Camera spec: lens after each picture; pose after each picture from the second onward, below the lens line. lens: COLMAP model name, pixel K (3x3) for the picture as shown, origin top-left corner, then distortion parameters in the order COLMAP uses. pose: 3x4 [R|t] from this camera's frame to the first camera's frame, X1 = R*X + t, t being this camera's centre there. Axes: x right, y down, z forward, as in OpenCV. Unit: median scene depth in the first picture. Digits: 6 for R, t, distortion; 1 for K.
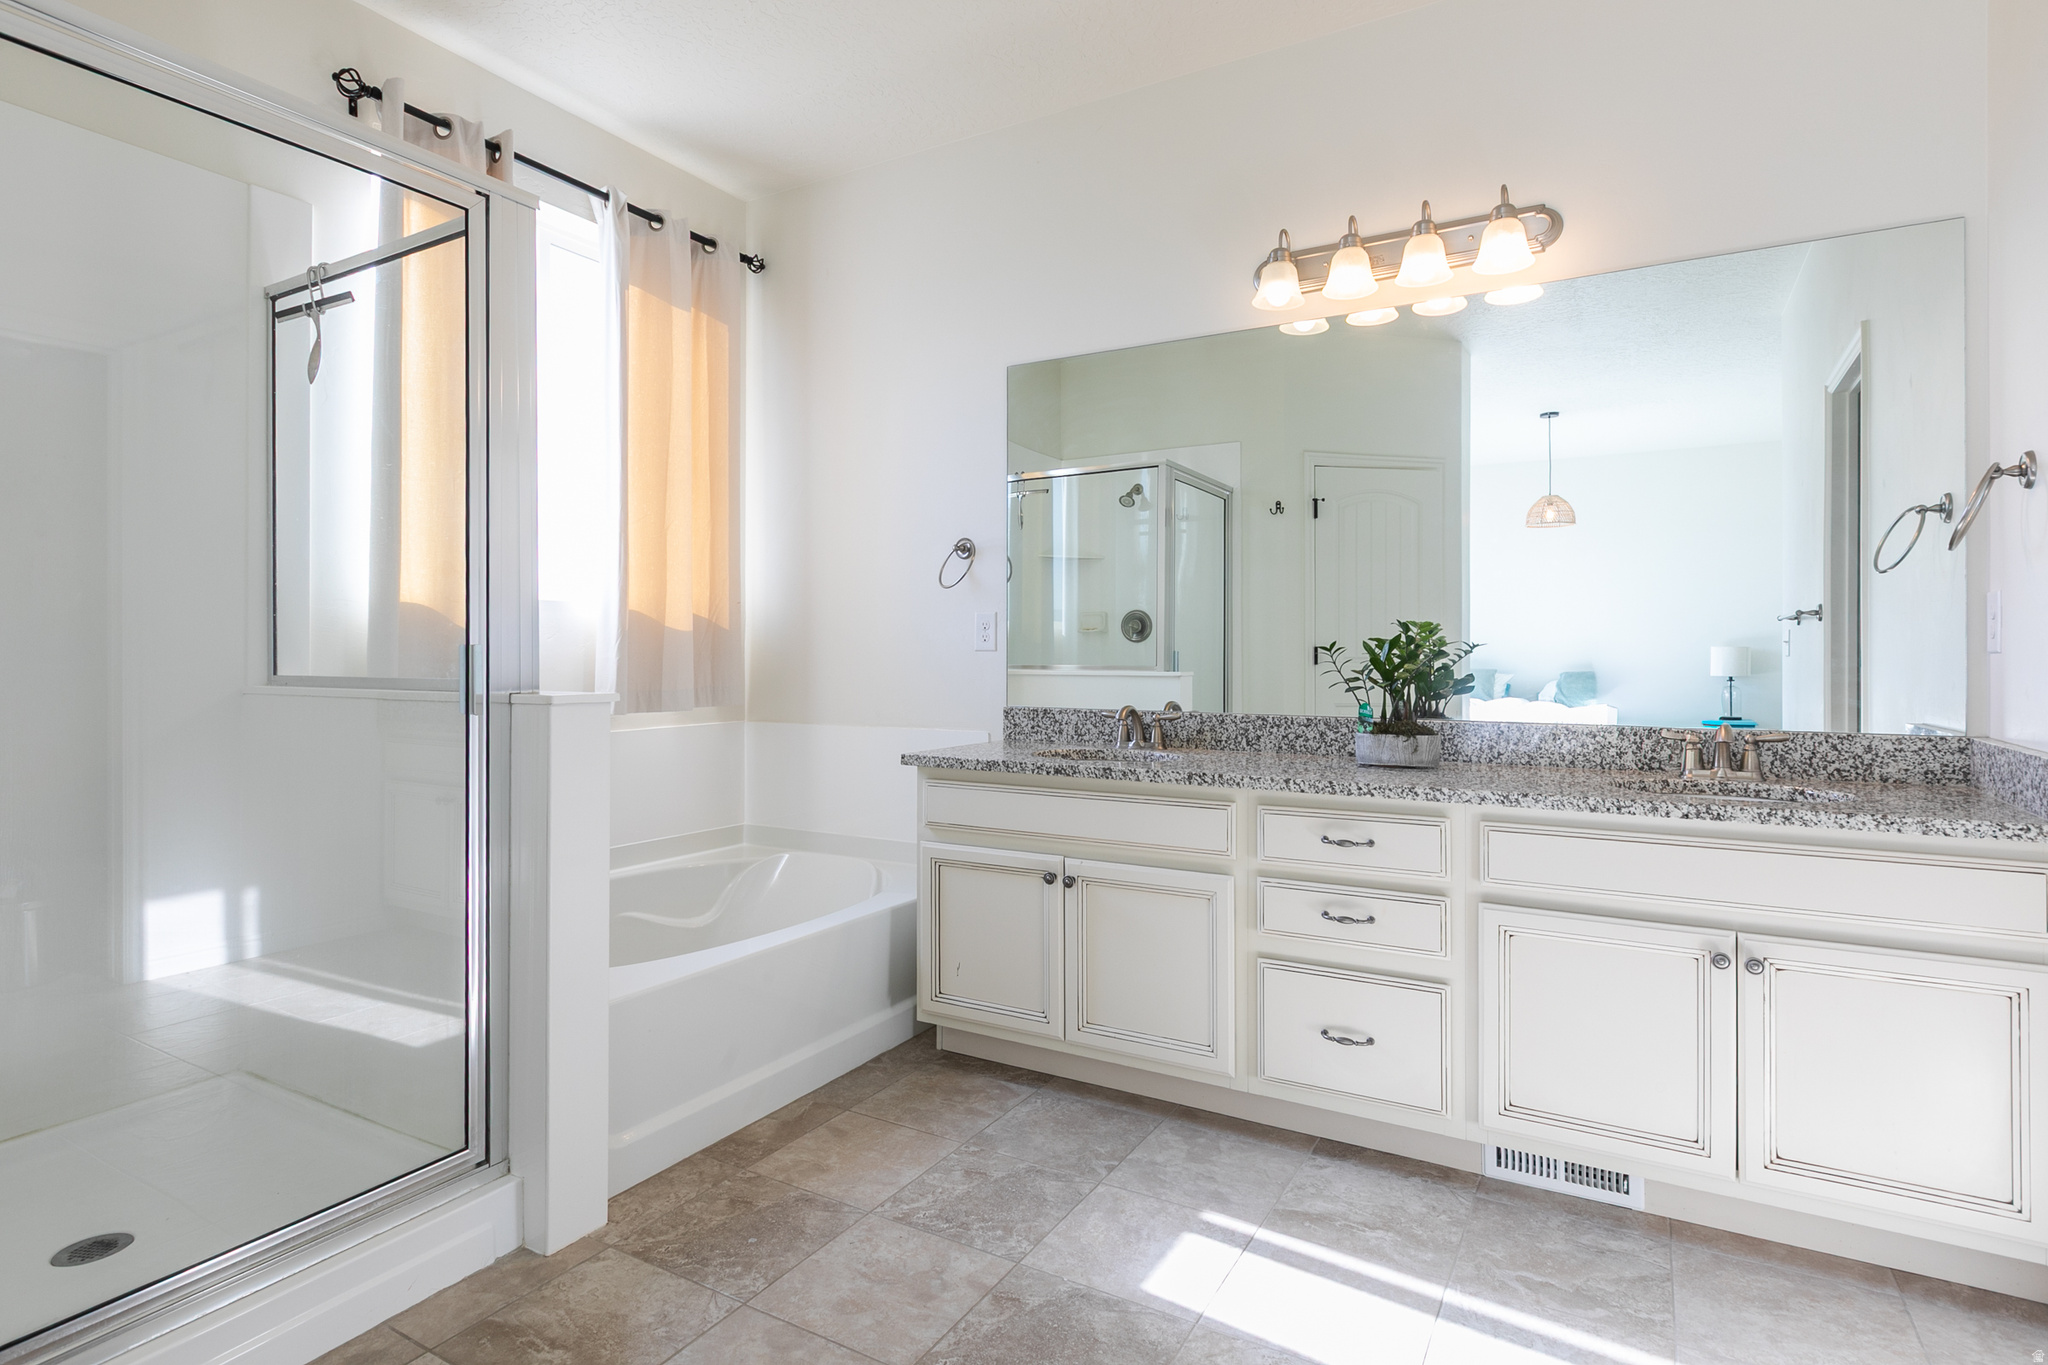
lens RADIAL K [[1055.0, 0, 1027.1], [0, 1055.0, 650.0], [0, 0, 1]] dist [0.001847, -0.000130]
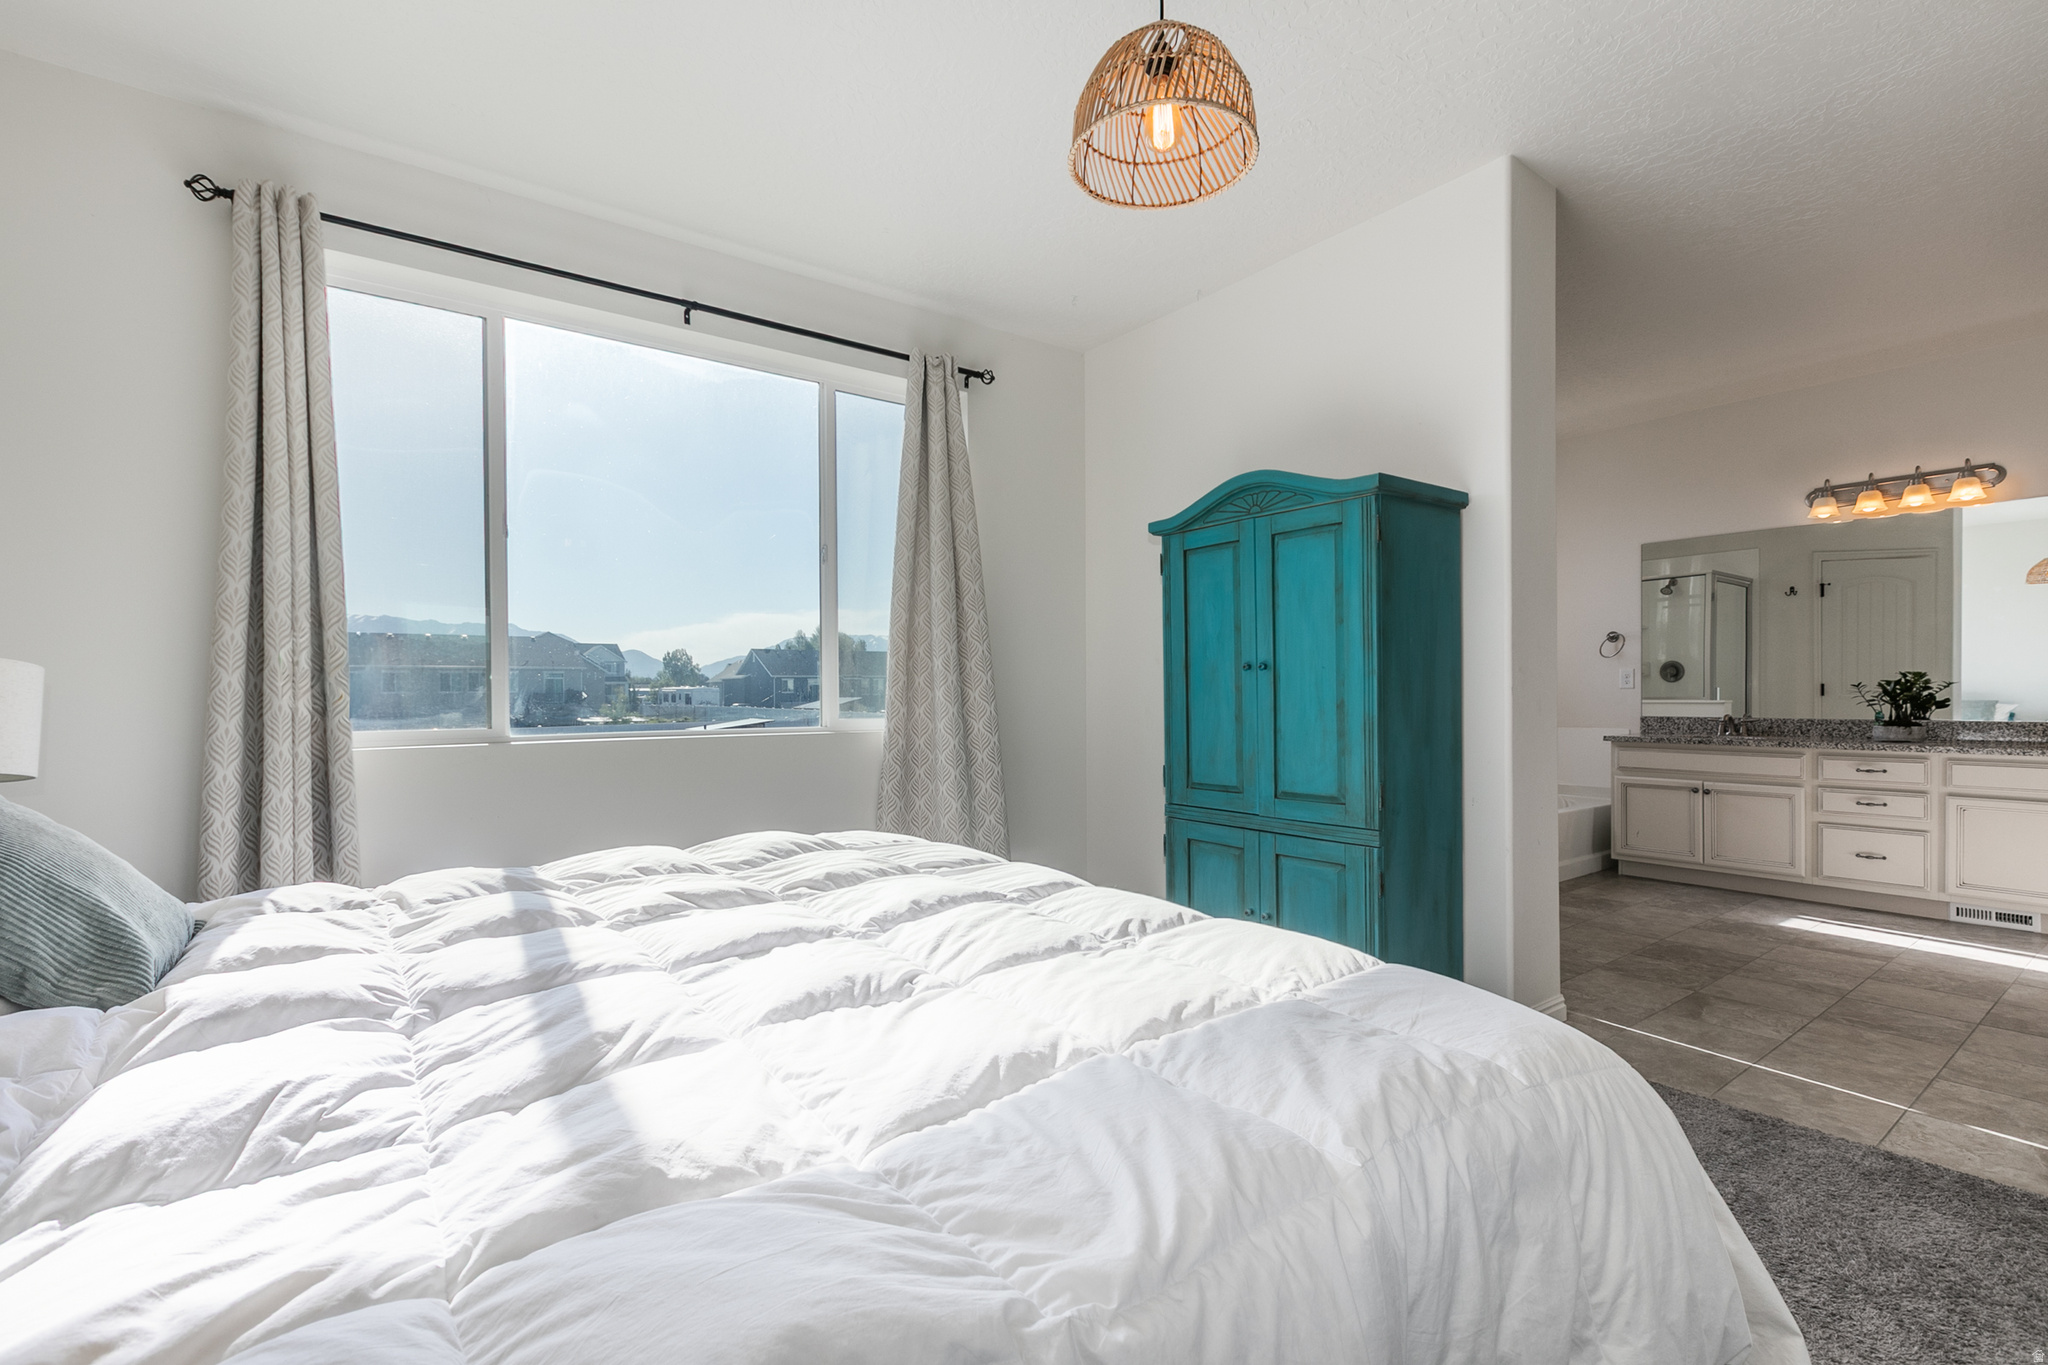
lens RADIAL K [[932.3, 0, 1015.8], [0, 932.3, 704.5], [0, 0, 1]] dist [0.002630, -0.000199]
pose [[0.916806, -0.002094, -0.399328, -0.509707], [0.008337, 0.999869, 0.013897, -0.003721], [0.399246, -0.016070, 0.916703, -1.382728]]
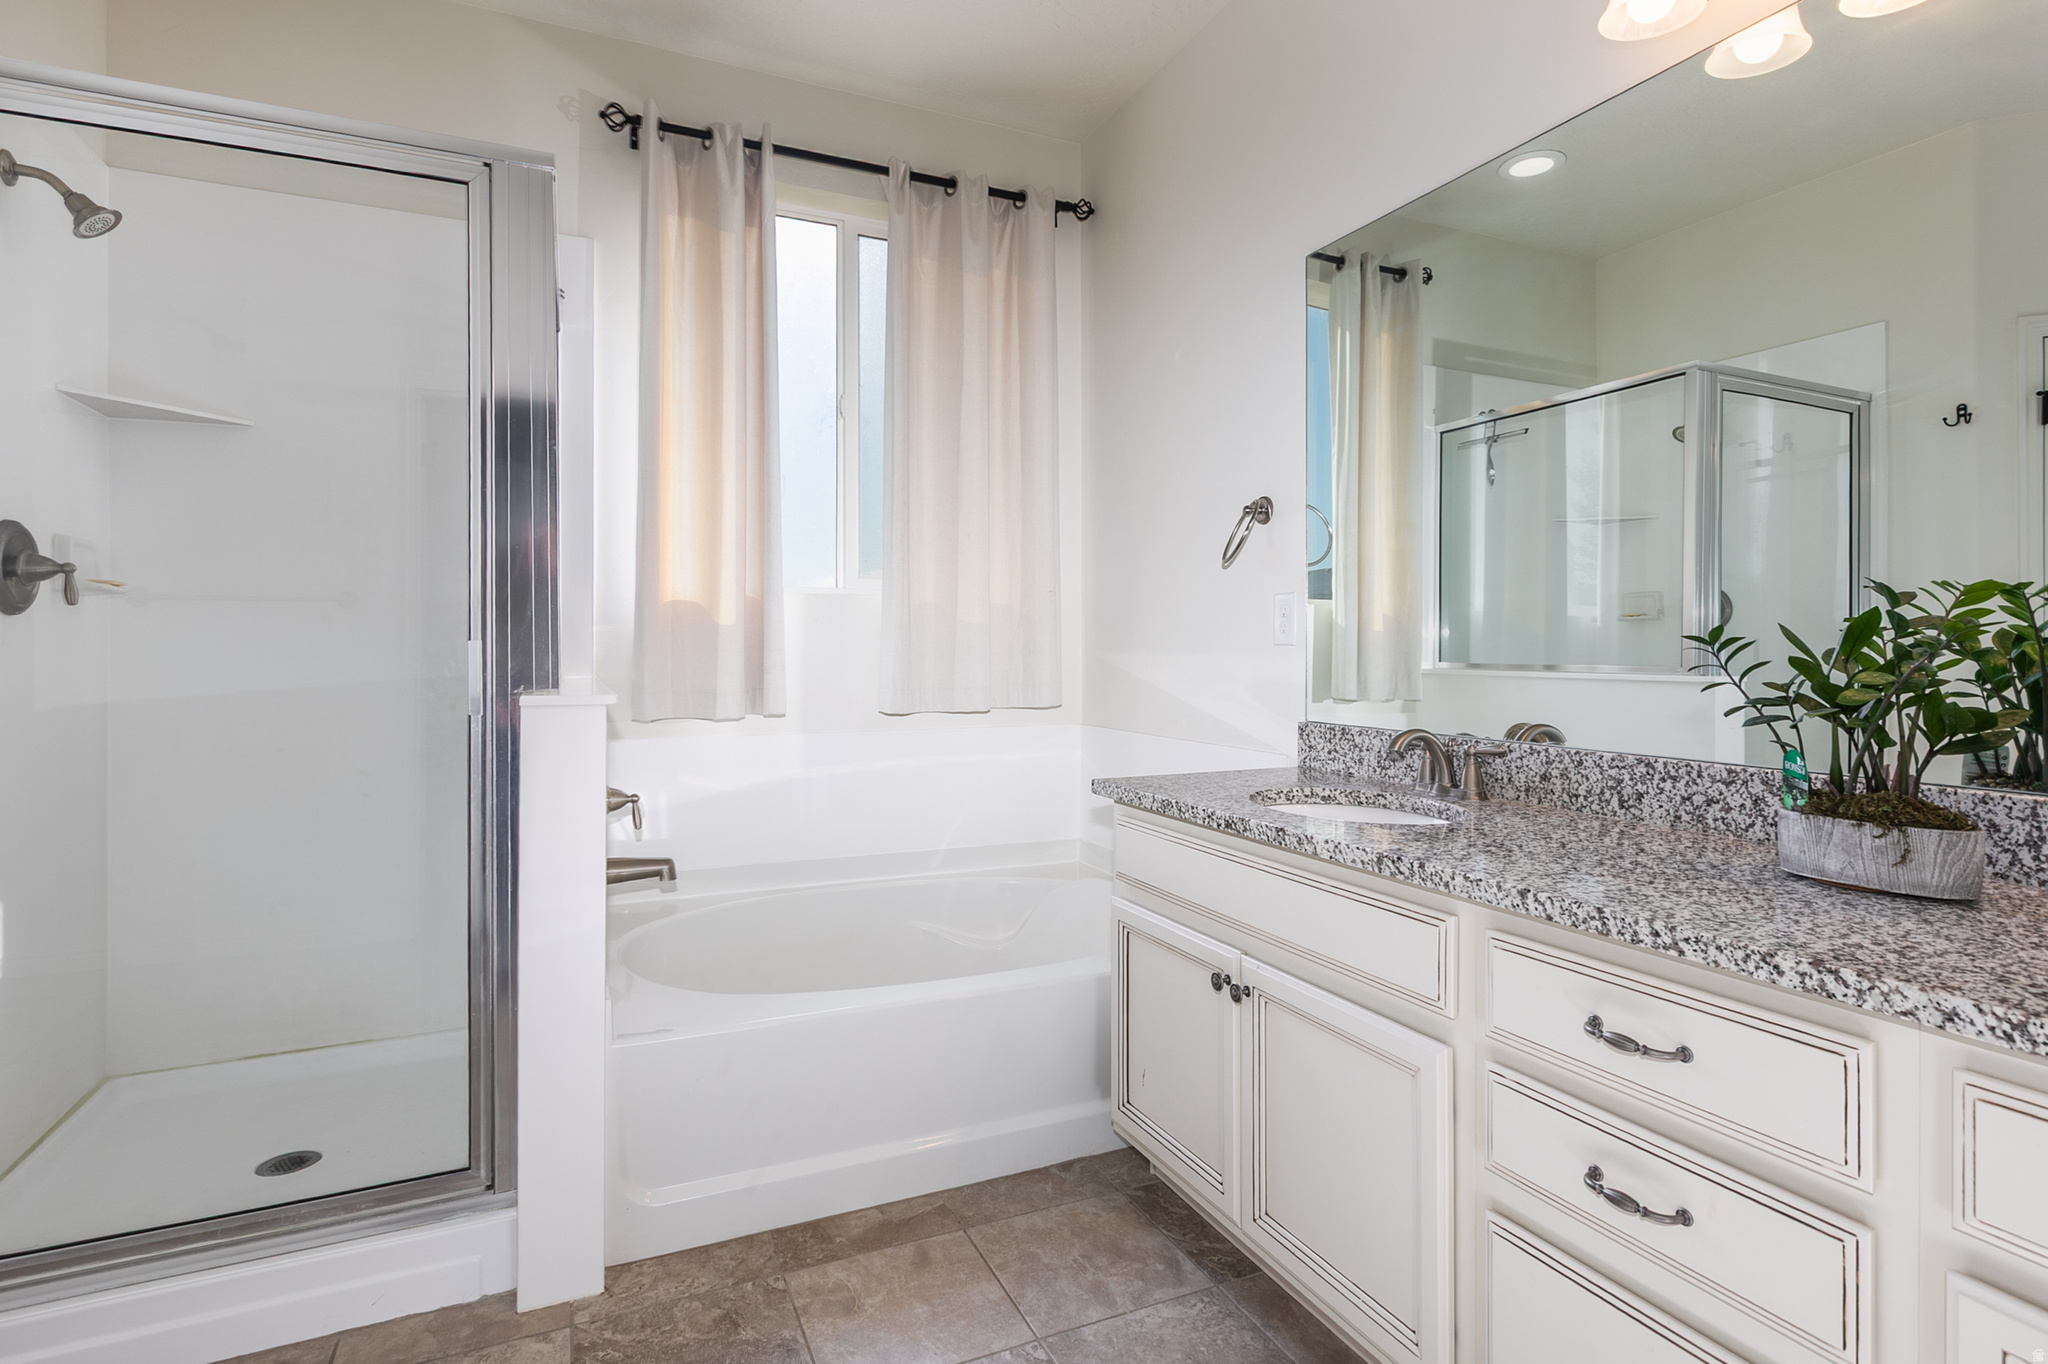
lens RADIAL K [[1025.6, 0, 1028.7], [0, 1025.6, 646.0], [0, 0, 1]] dist [-0.000848, 0.000216]
pose [[0.812442, -0.001093, -0.583040, 0.306925], [0.002250, 0.999997, 0.001261, 0.000301], [0.583037, -0.002337, 0.812442, 0.397722]]
